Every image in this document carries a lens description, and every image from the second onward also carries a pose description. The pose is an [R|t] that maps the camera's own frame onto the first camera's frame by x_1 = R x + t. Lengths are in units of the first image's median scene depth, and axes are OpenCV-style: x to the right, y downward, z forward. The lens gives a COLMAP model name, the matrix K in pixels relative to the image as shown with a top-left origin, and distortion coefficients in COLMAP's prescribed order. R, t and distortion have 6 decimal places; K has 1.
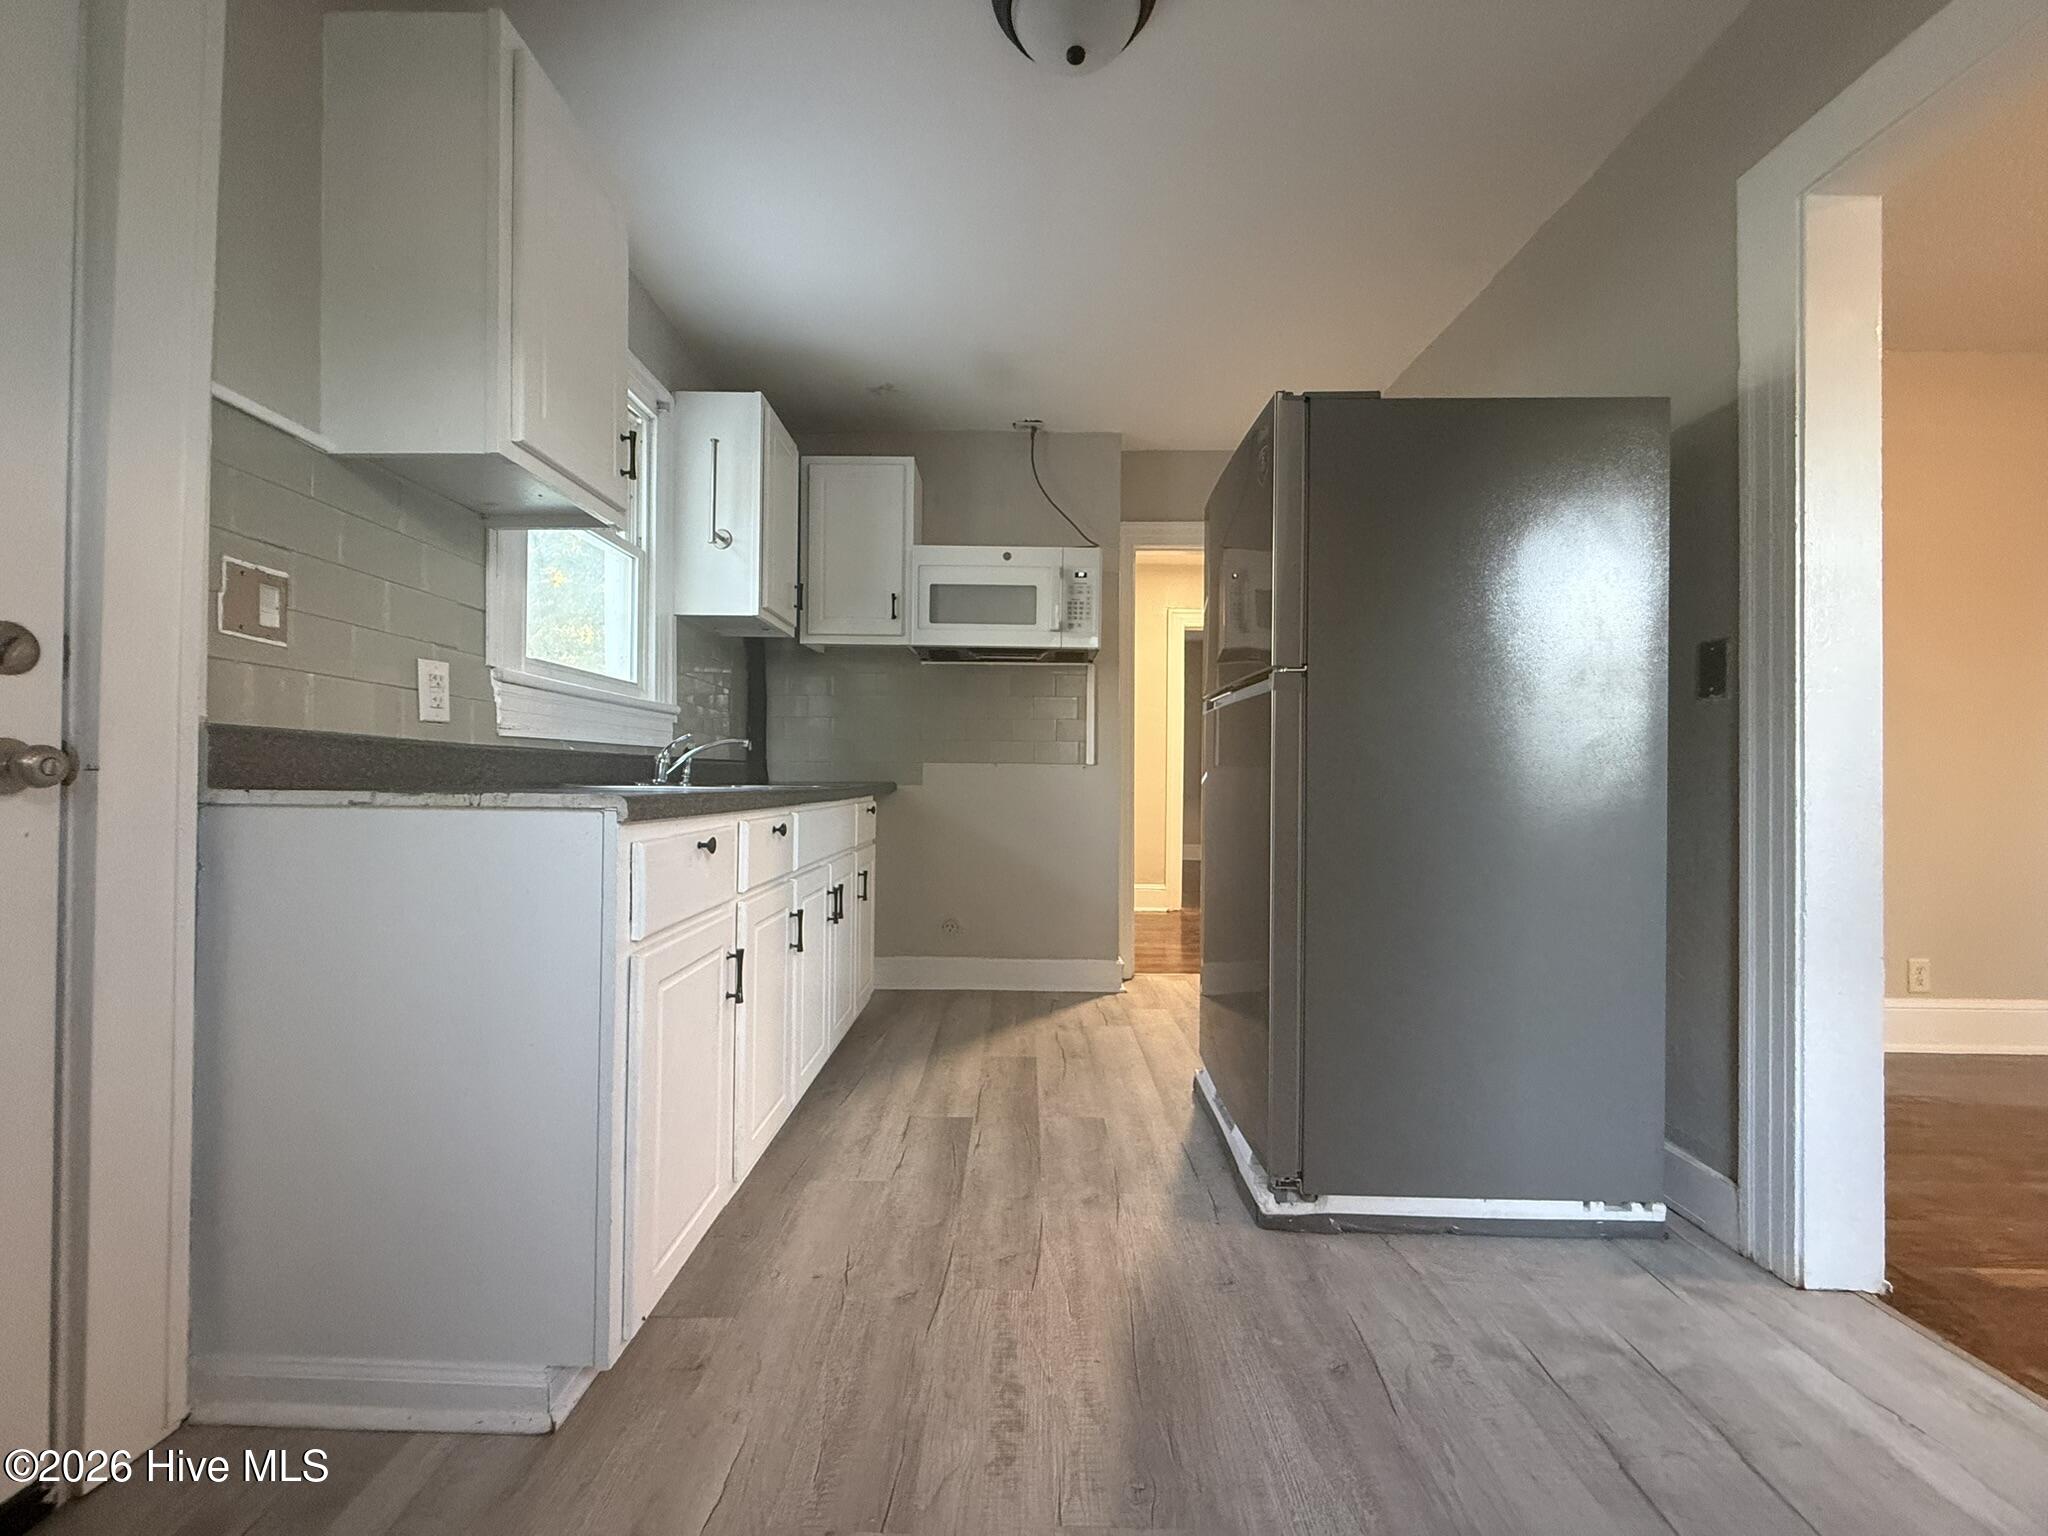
lens RADIAL K [[816.0, 0, 1021.2], [0, 816.0, 768.1], [0, 0, 1]] dist [0.000087, -0.000242]
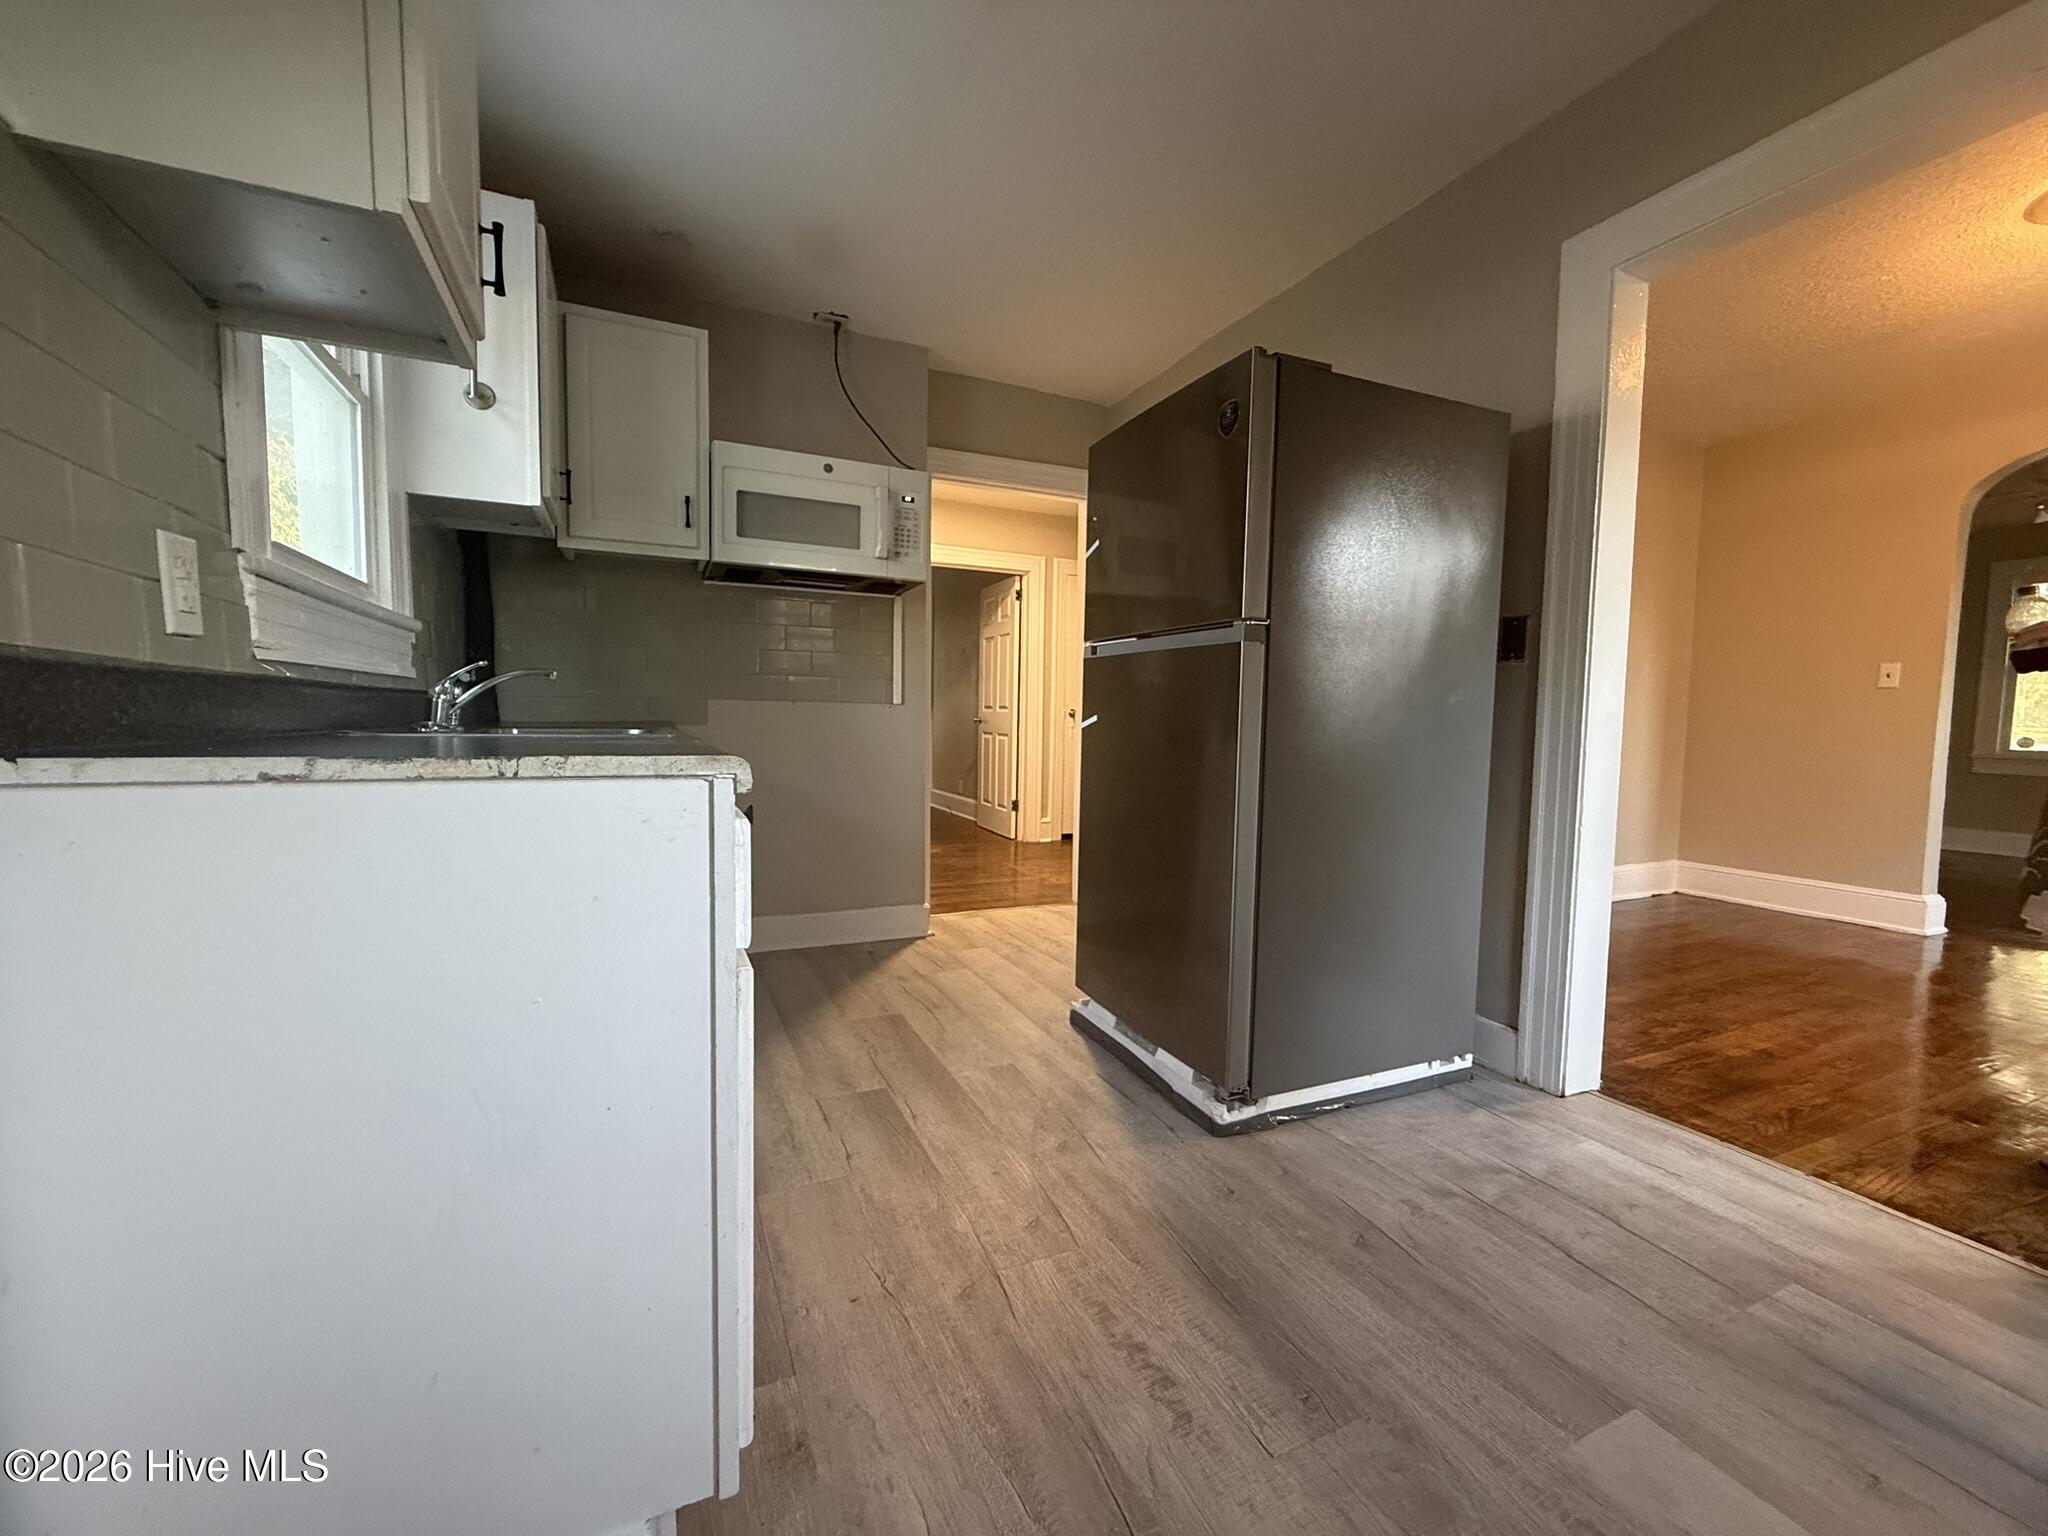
lens RADIAL K [[816.0, 0, 1021.2], [0, 816.0, 768.1], [0, 0, 1]] dist [0.000087, -0.000242]
pose [[0.906911, -0.022452, 0.420724, -0.390296], [-0.011323, 0.996920, 0.077608, -0.010962], [-0.421171, -0.075148, 0.903863, 0.158768]]
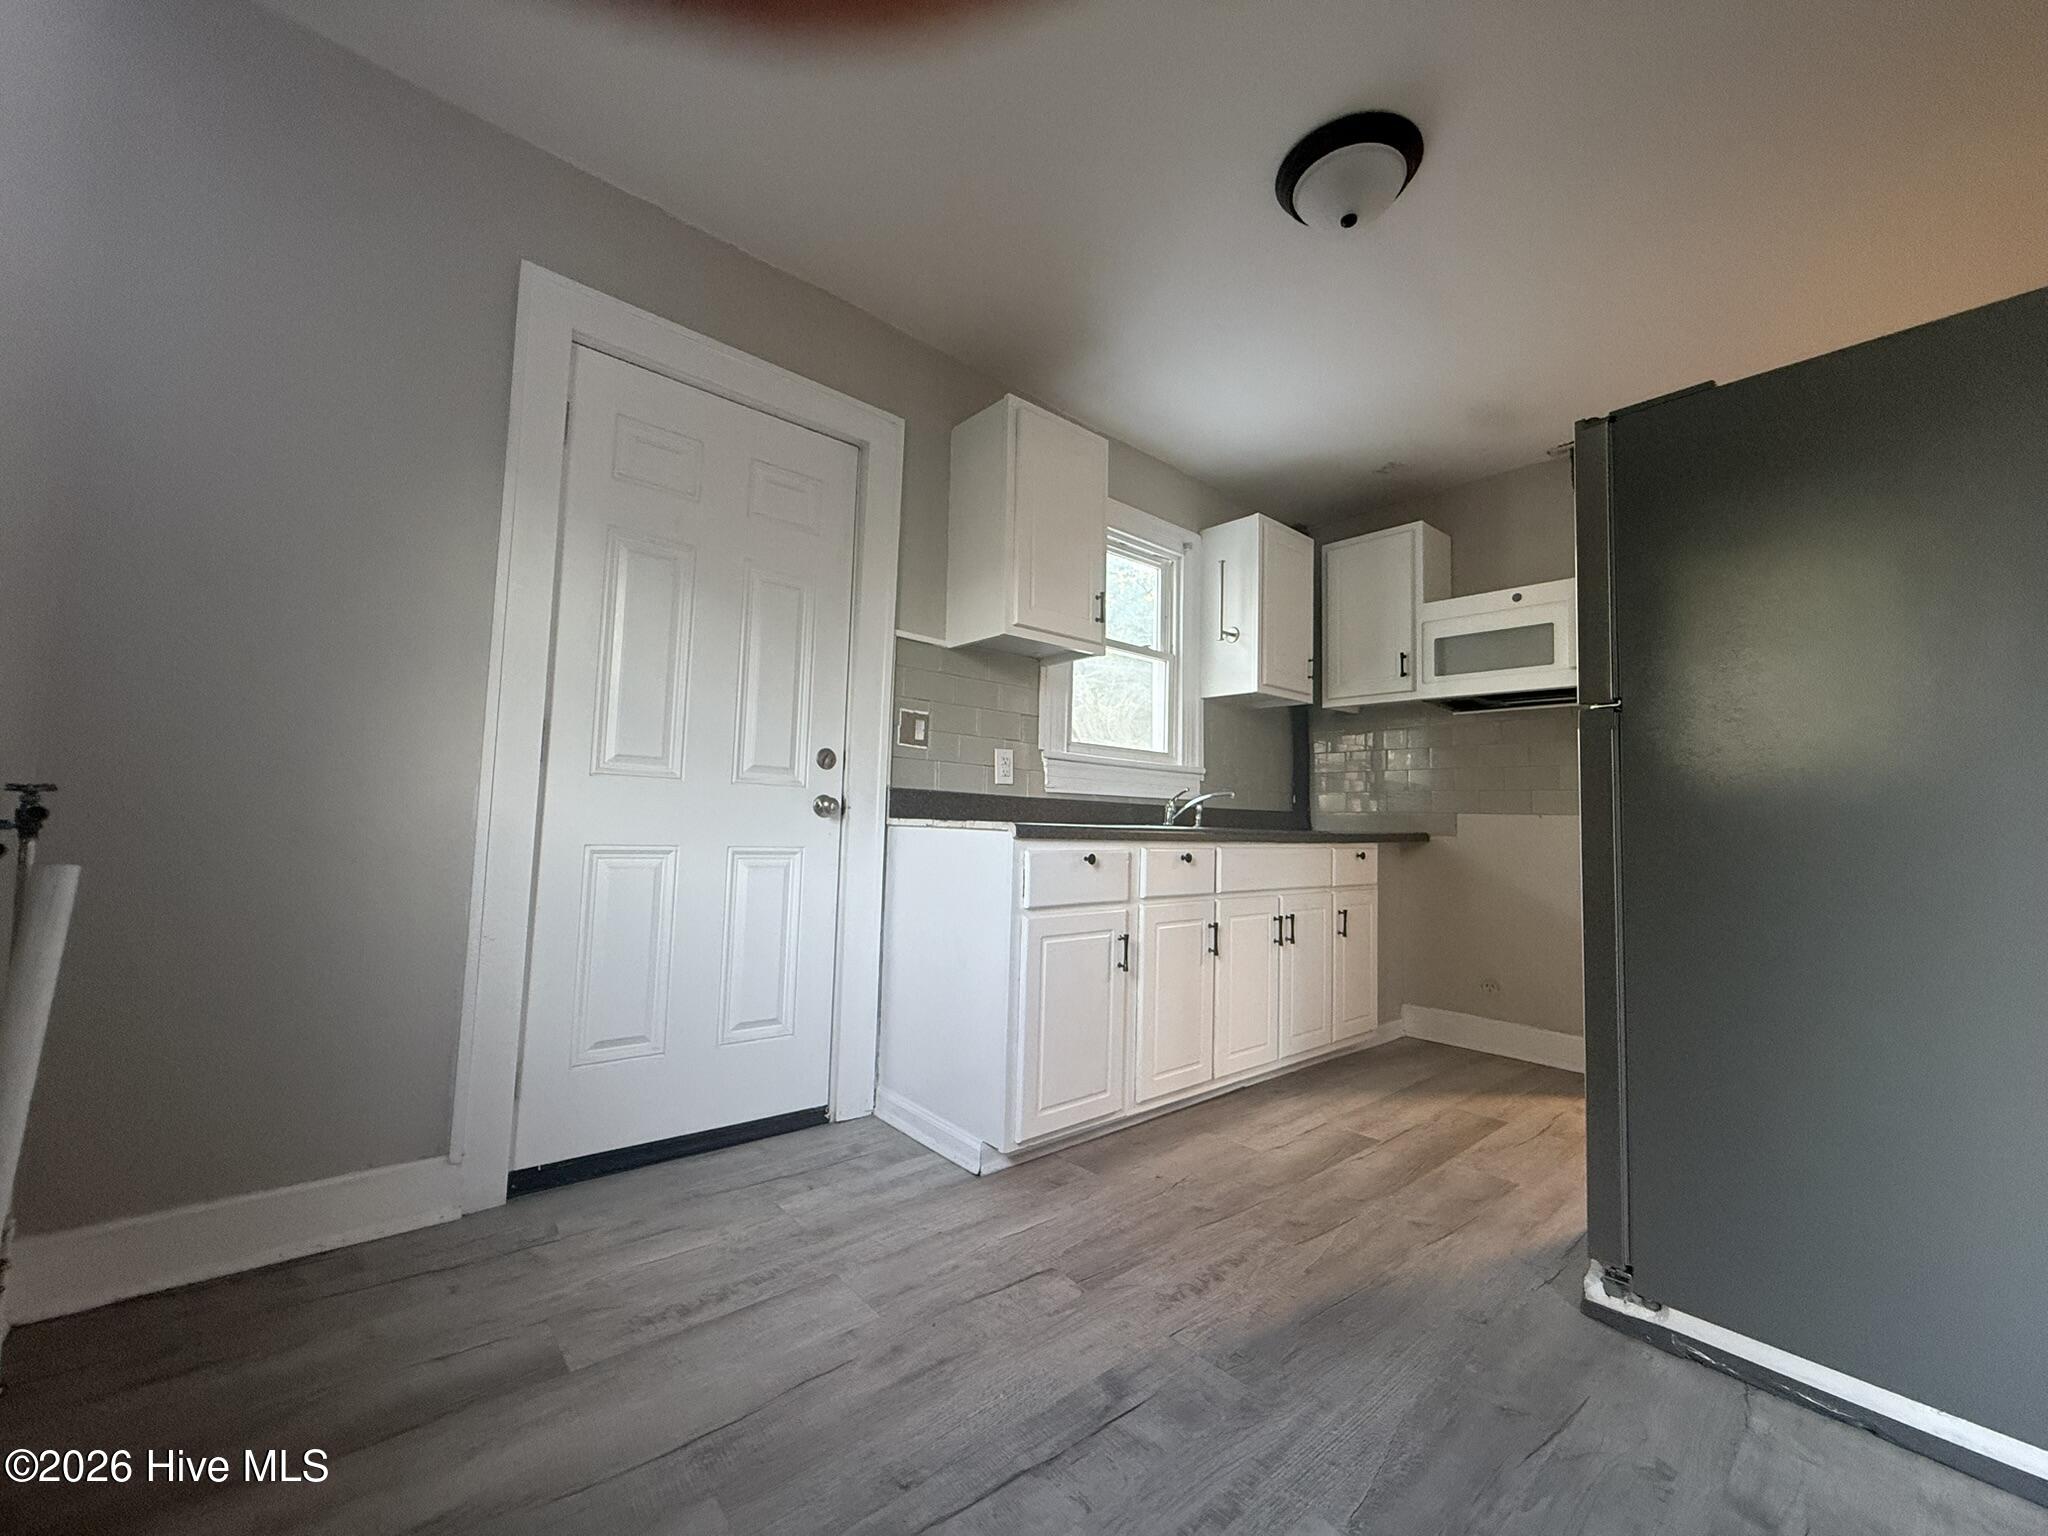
lens RADIAL K [[816.0, 0, 1021.2], [0, 816.0, 768.1], [0, 0, 1]] dist [0.000087, -0.000242]
pose [[0.658783, -0.039996, -0.751270, 0.586819], [-0.013807, 0.997775, -0.065226, 0.020606], [0.752207, 0.053343, 0.656765, -0.109447]]
